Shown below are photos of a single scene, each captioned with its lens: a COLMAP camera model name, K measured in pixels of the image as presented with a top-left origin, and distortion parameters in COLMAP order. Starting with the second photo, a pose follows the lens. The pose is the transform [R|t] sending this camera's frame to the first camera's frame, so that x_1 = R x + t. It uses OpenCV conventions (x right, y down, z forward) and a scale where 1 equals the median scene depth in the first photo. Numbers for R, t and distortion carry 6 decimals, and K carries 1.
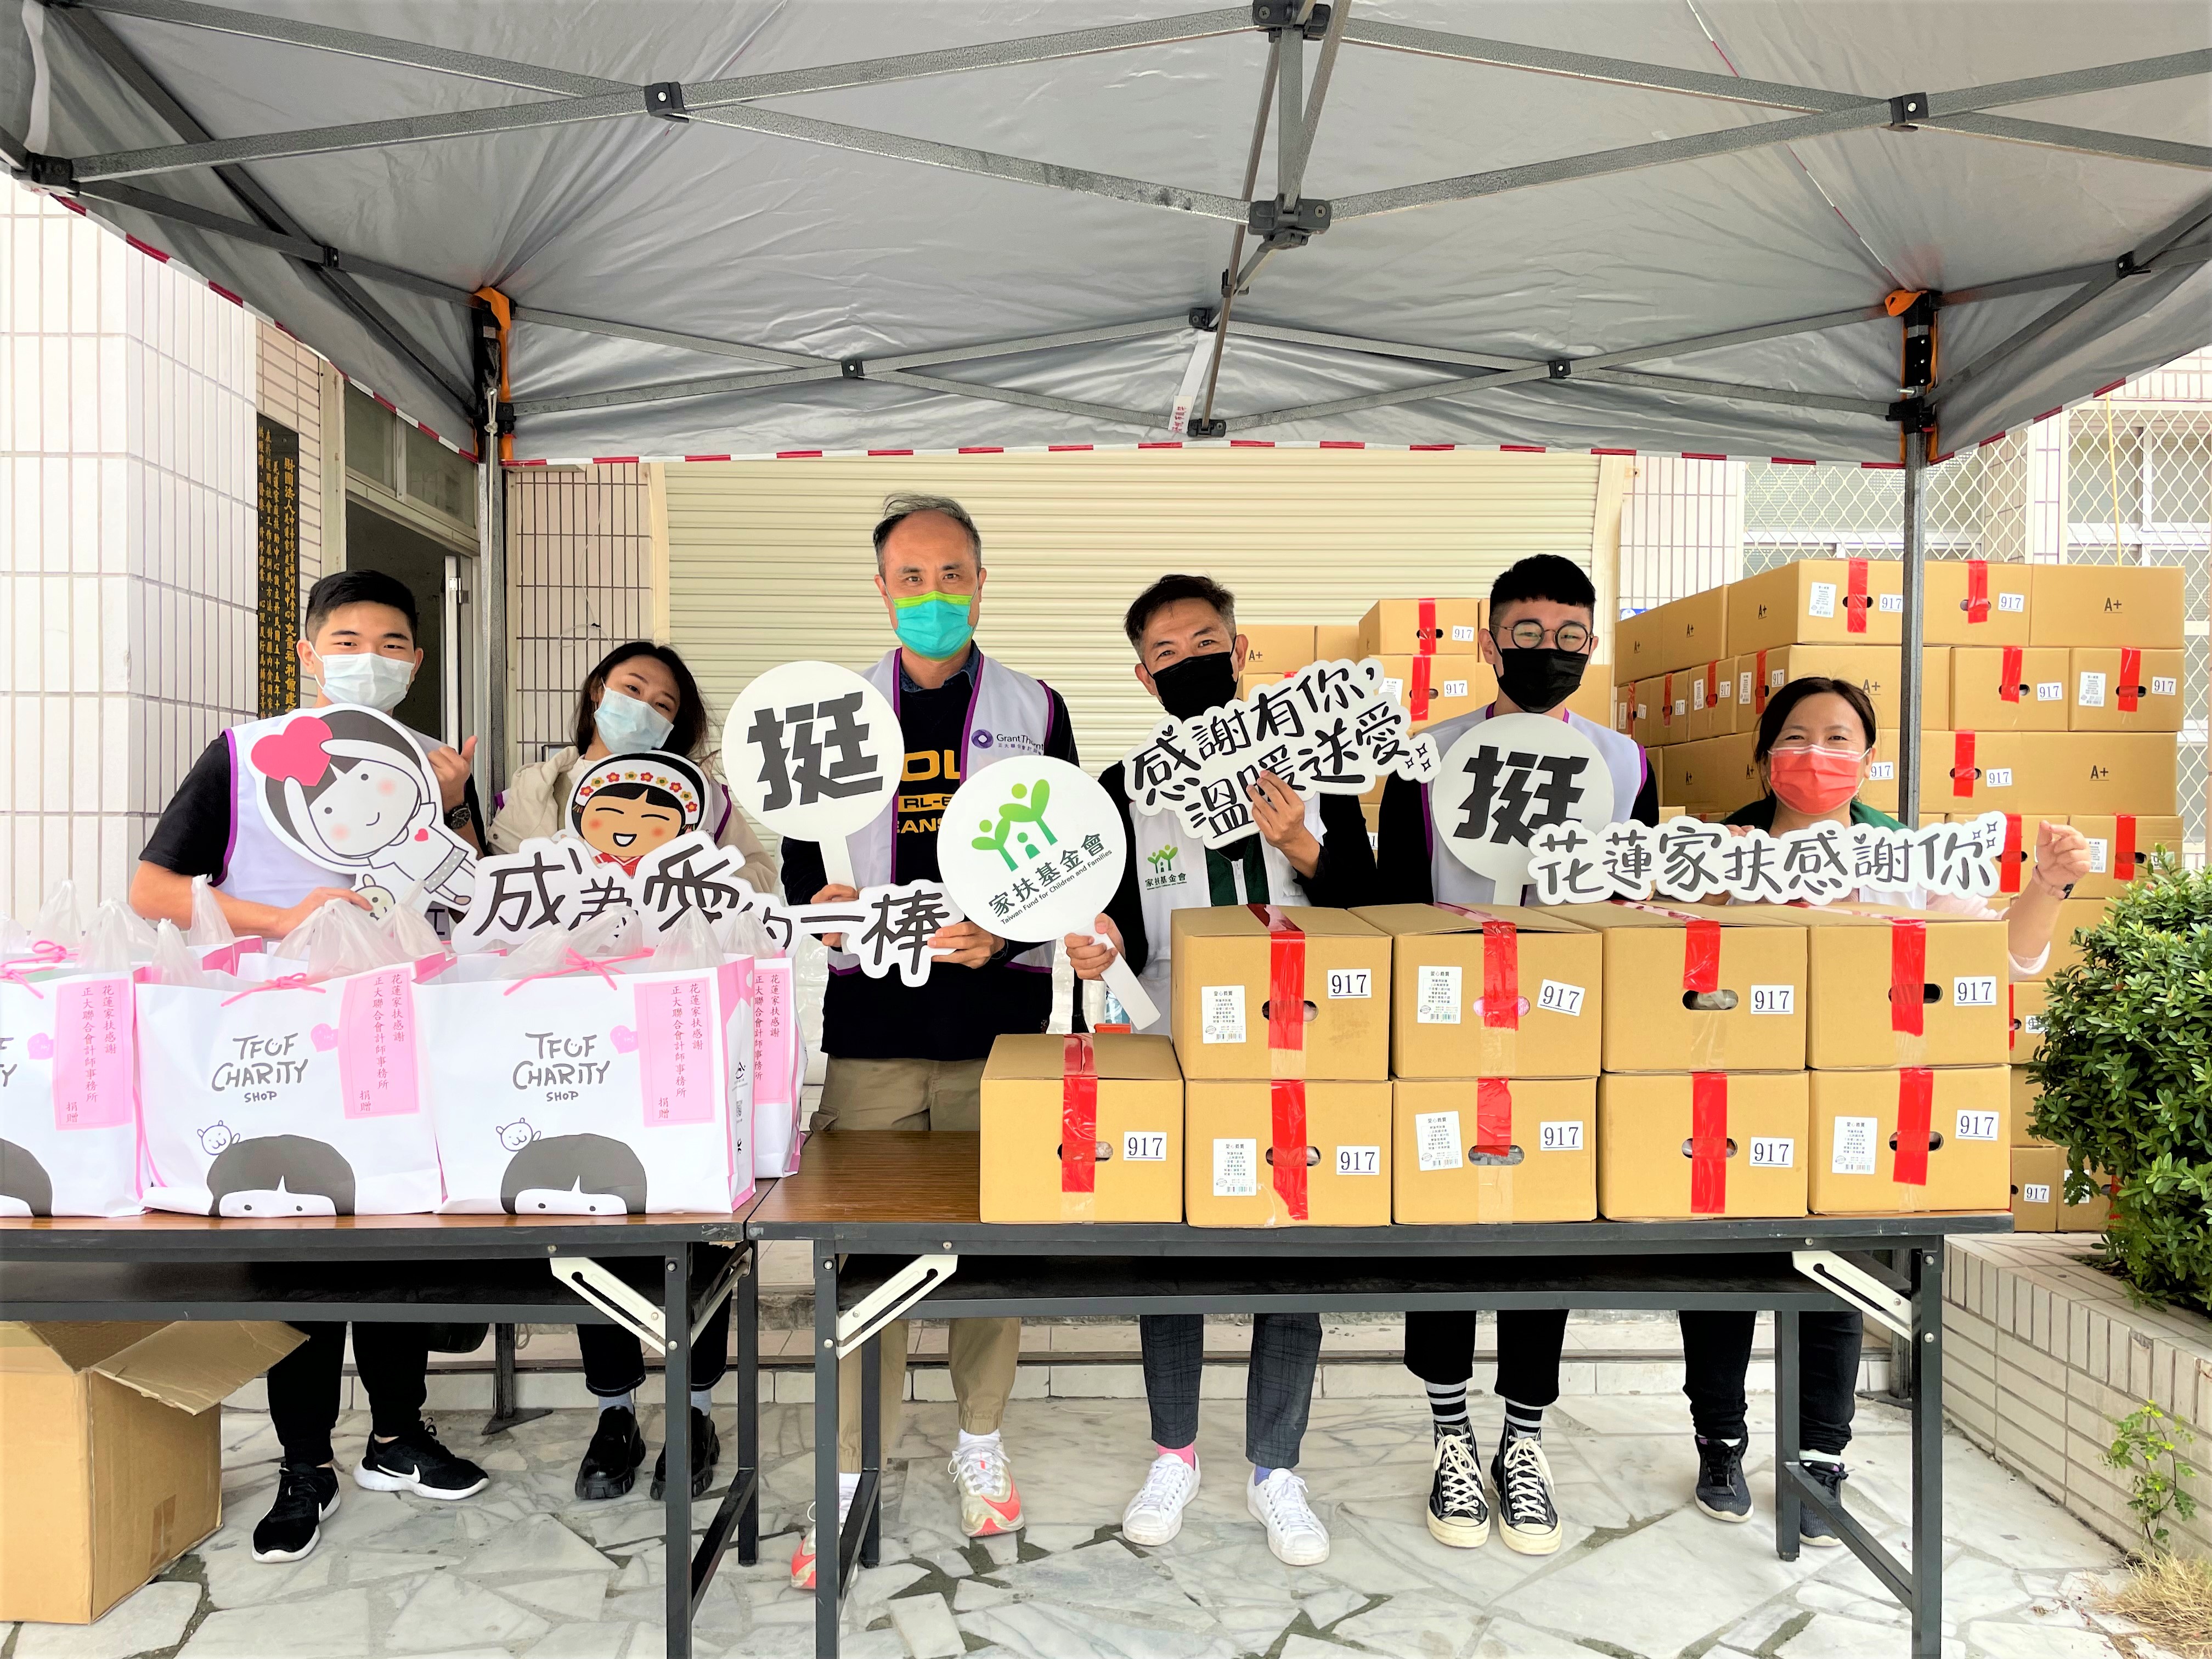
lens RADIAL K [[1693.2, 0, 1106.0], [0, 1693.2, 829.5], [0, 0, 1]] dist [0.001298, -0.048702]
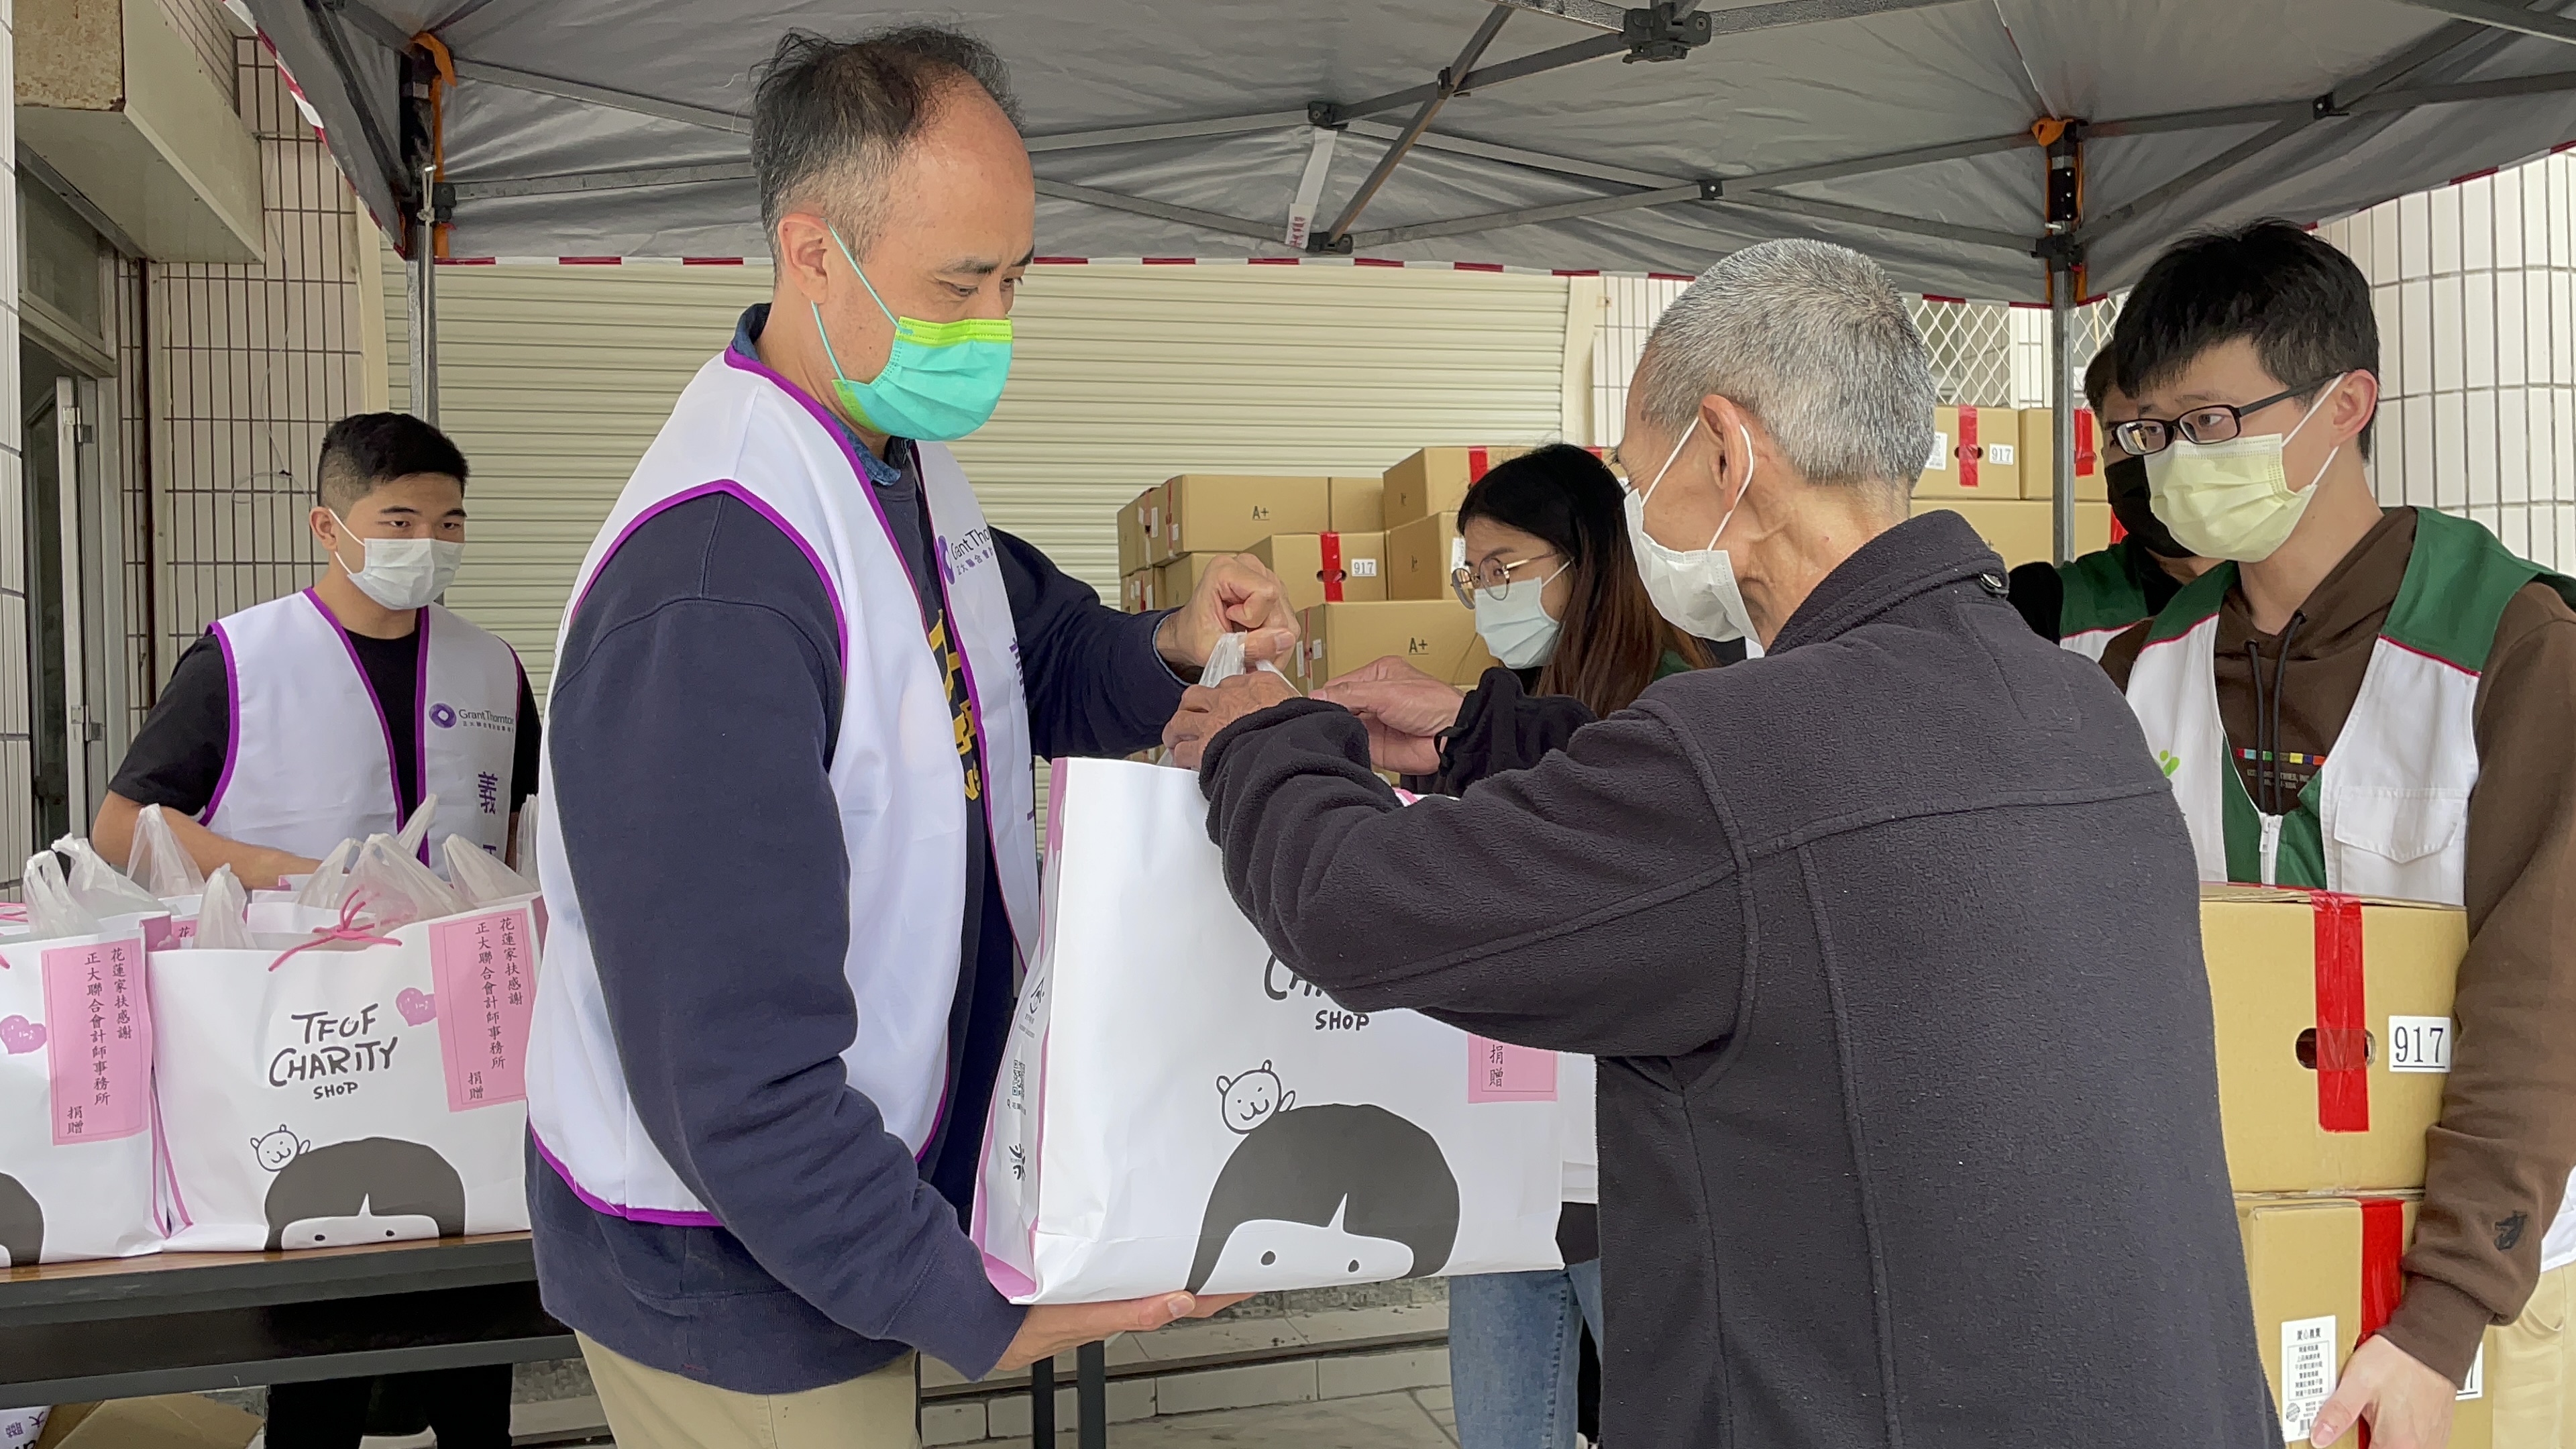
lens RADIAL K [[2087.7, 0, 1288.0], [0, 2087.7, 724.5], [0, 0, 1]] dist [-0.020852, -0.013249]
pose [[0.970052, -0.024839, 0.241624, -0.218627], [0.024949, 0.999685, 0.002607, 0.001091], [-0.241613, 0.003499, 0.970366, -0.008970]]
